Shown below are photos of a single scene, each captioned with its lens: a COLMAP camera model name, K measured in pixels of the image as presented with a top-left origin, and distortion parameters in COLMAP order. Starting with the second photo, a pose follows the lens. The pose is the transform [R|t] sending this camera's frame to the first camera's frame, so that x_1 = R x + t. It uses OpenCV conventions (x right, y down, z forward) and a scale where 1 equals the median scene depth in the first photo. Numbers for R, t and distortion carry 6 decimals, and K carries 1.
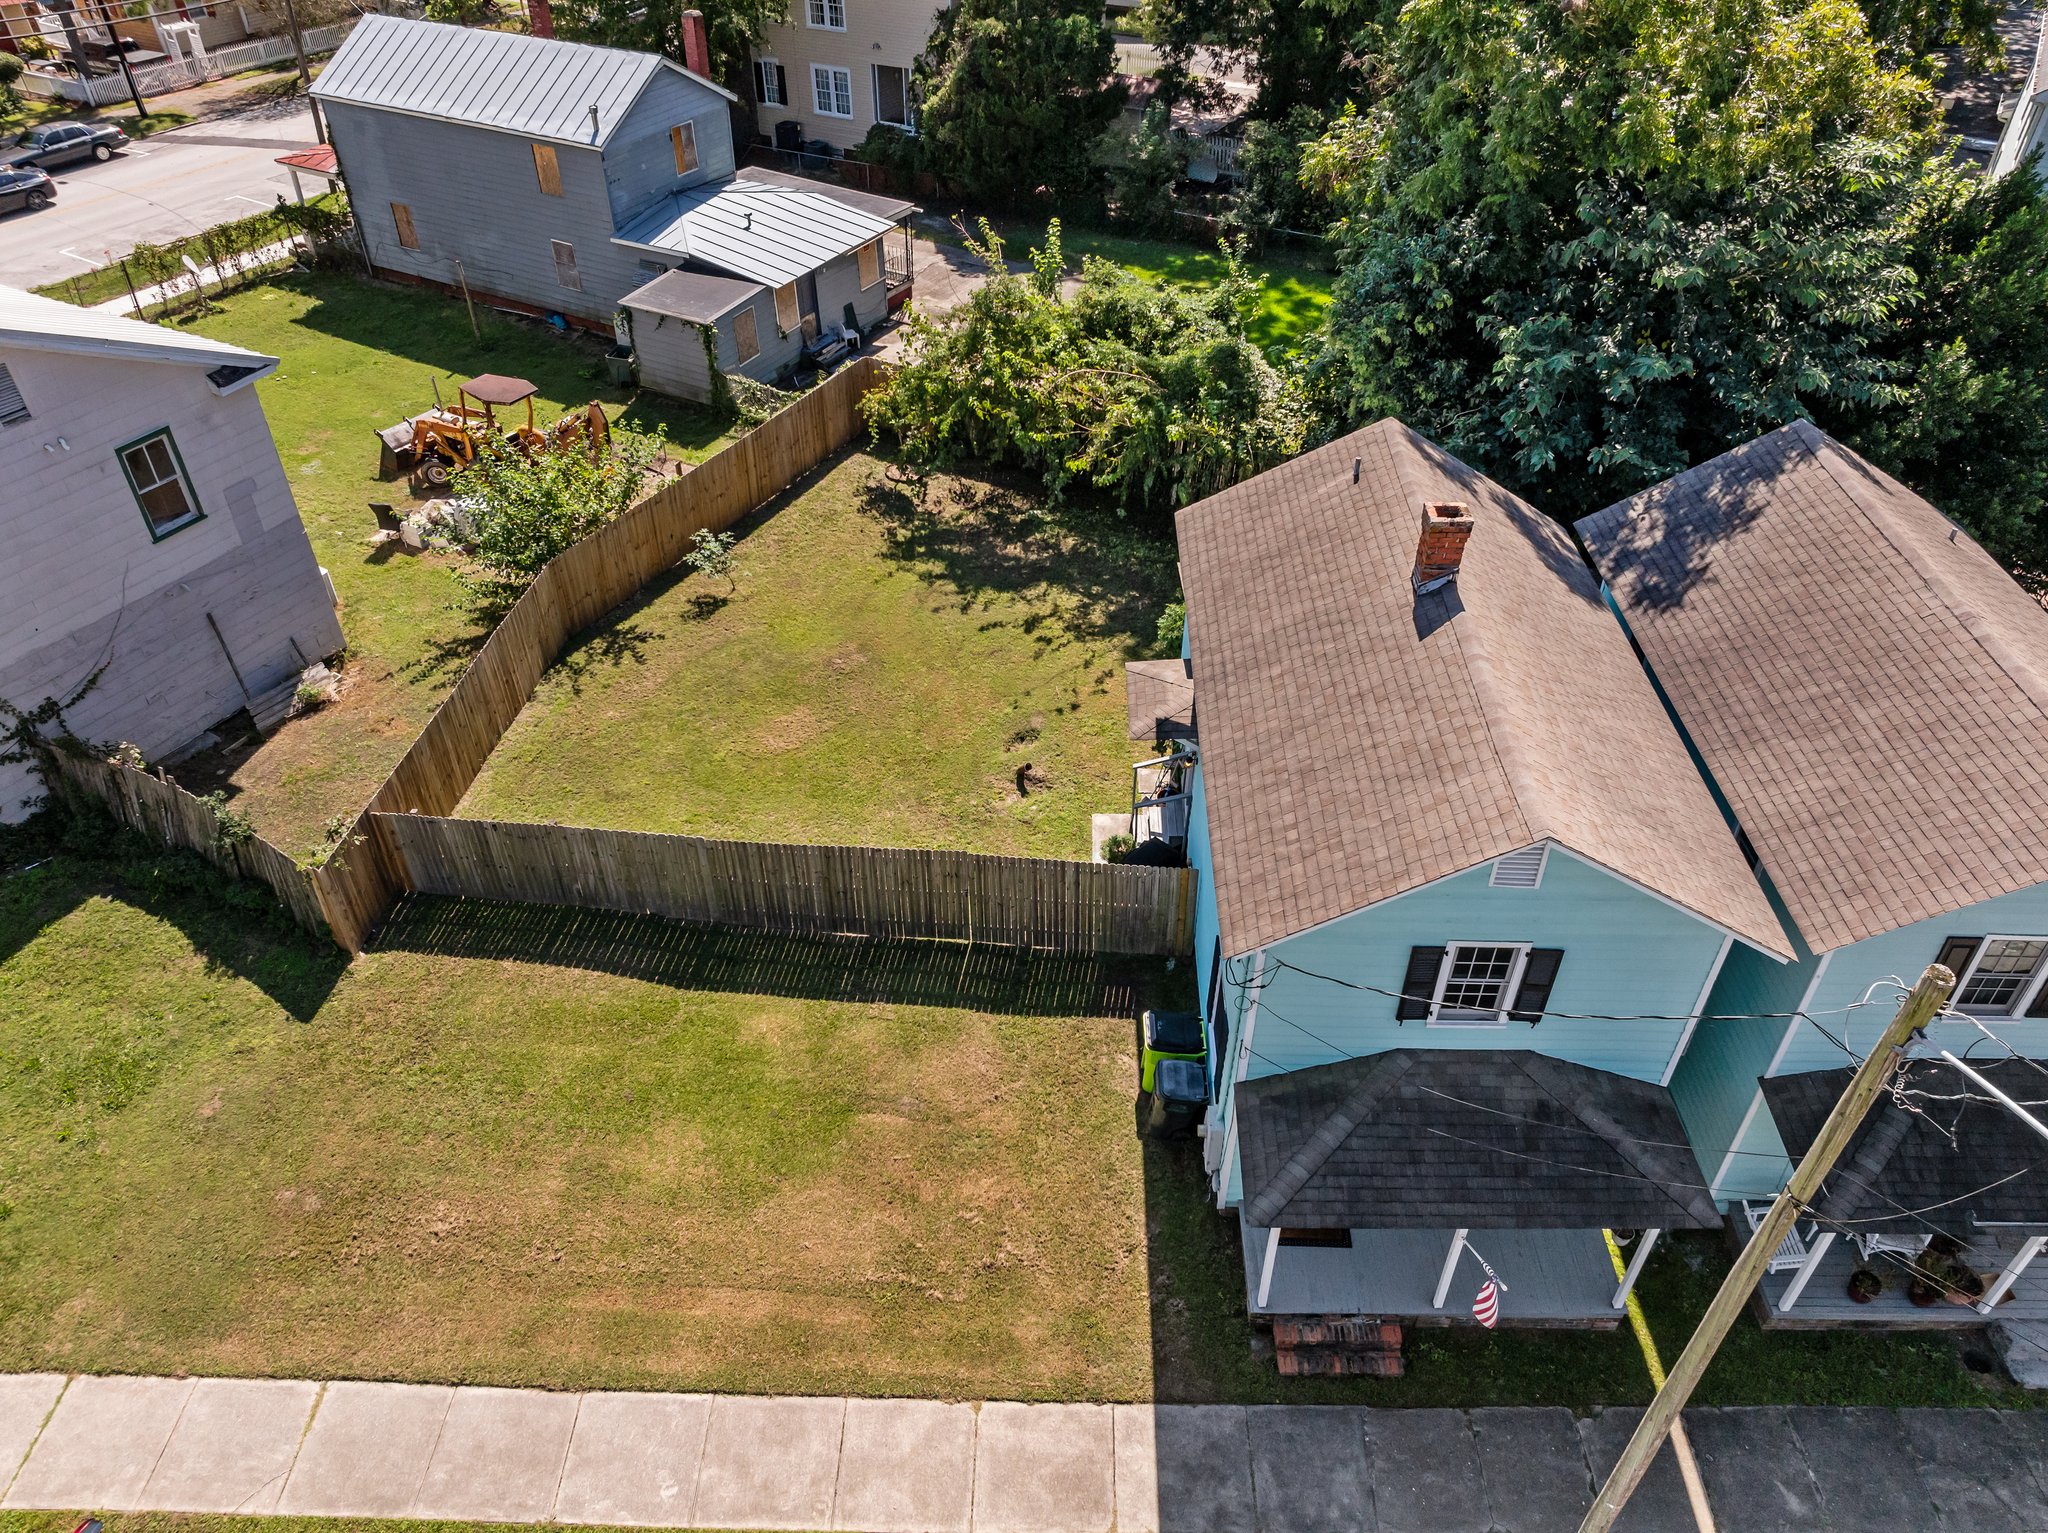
lens RADIAL K [[1441.5, 0, 1025.4], [0, 1441.5, 760.1], [0, 0, 1]] dist [-0.028222, -0.005147]
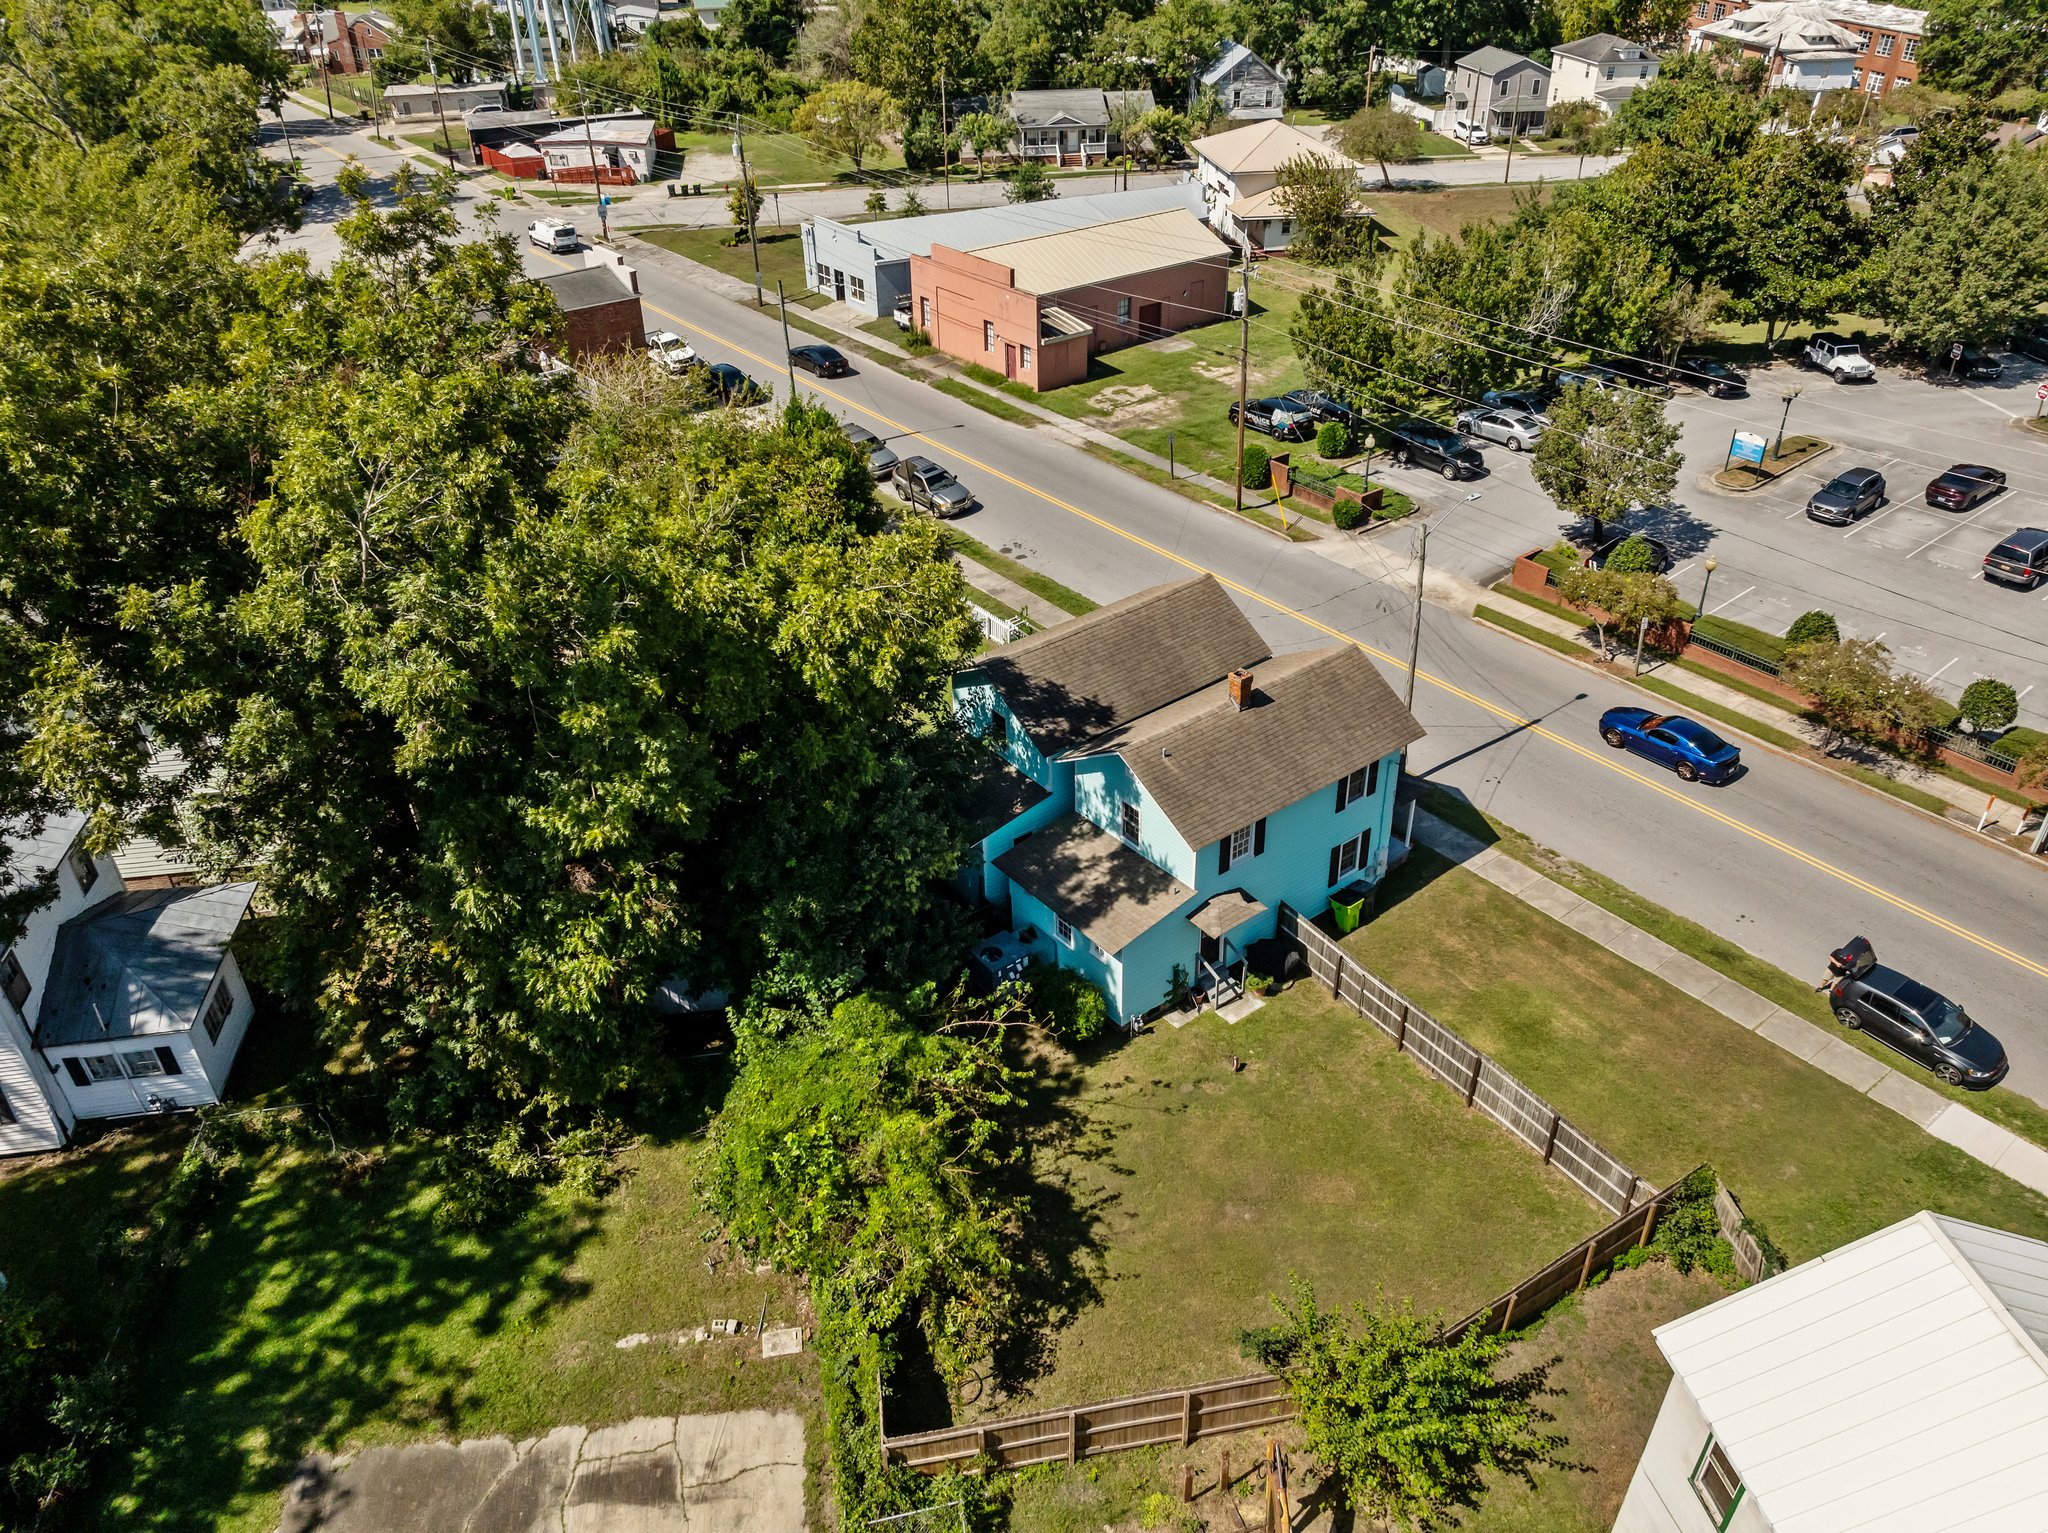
lens RADIAL K [[1441.5, 0, 1033.4], [0, 1441.5, 756.4], [0, 0, 1]] dist [-0.028222, -0.005147]
pose [[-0.634271, -0.408266, 0.656520, -0.872084], [0.498749, 0.432772, 0.750972, -1.649917], [-0.590720, 0.803758, -0.070872, 1.191144]]
